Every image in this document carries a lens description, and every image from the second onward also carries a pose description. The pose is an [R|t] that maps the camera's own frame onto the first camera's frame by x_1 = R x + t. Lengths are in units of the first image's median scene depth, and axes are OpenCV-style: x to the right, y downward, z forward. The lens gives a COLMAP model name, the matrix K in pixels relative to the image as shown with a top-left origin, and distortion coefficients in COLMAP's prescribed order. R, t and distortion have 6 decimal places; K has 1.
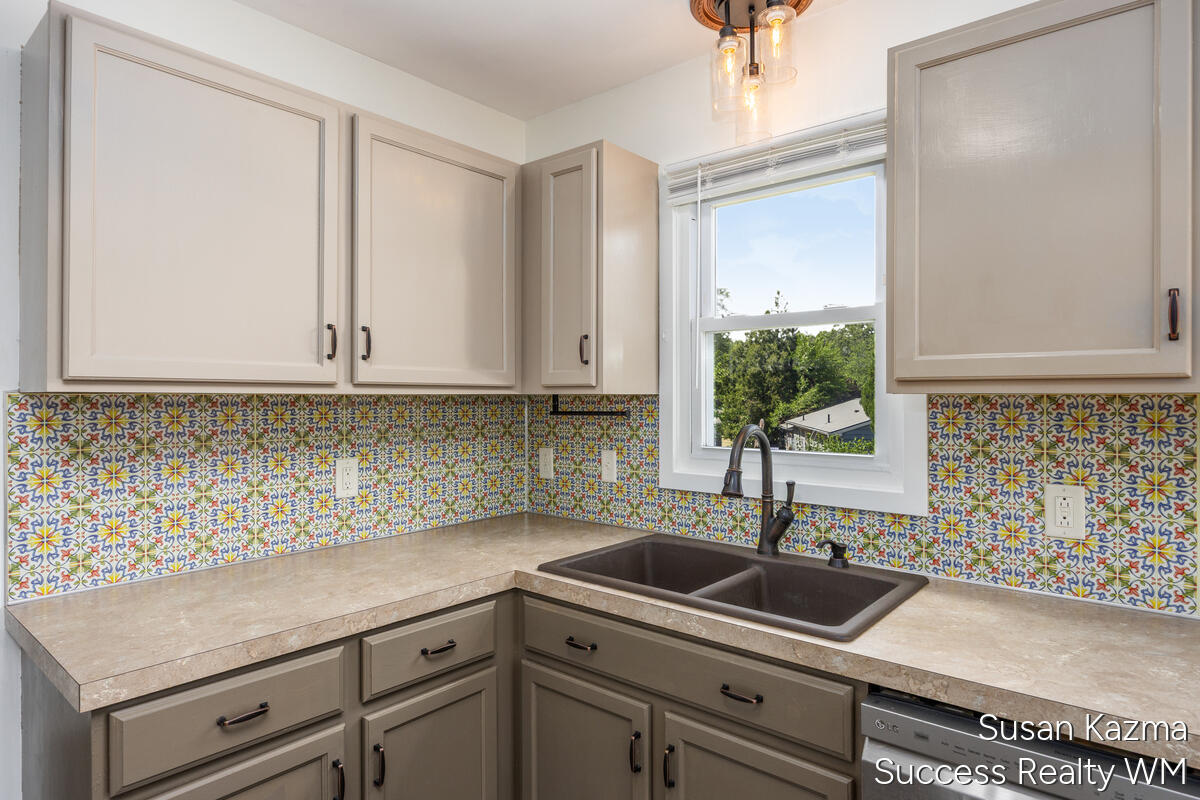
lens RADIAL K [[676.9, 0, 600.0], [0, 676.9, 400.0], [0, 0, 1]] dist [-0.002487, -0.000188]
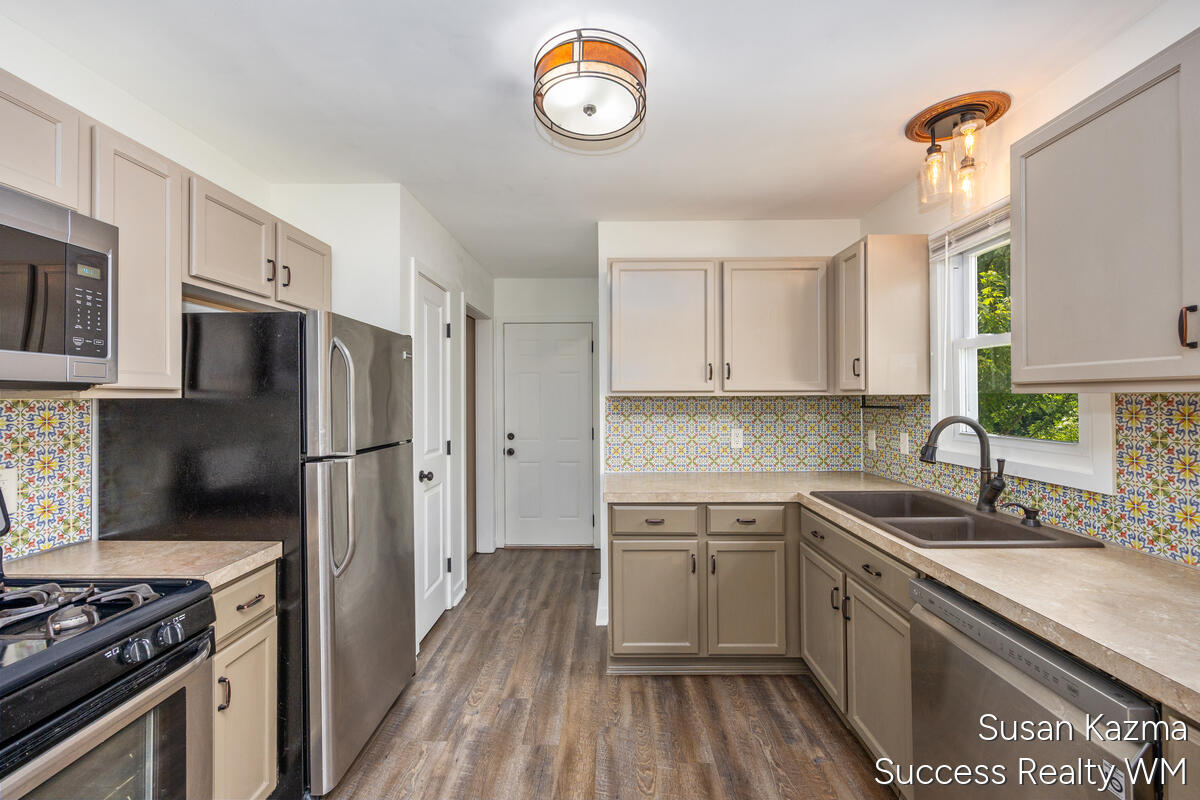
lens RADIAL K [[485.2, 0, 603.6], [0, 485.2, 396.4], [0, 0, 1]] dist [-0.000588, 0.000036]
pose [[0.638259, -0.005199, -0.769804, 0.558626], [0.001609, 0.999984, -0.005419, 0.000236], [0.769820, 0.002220, 0.638257, -0.238526]]
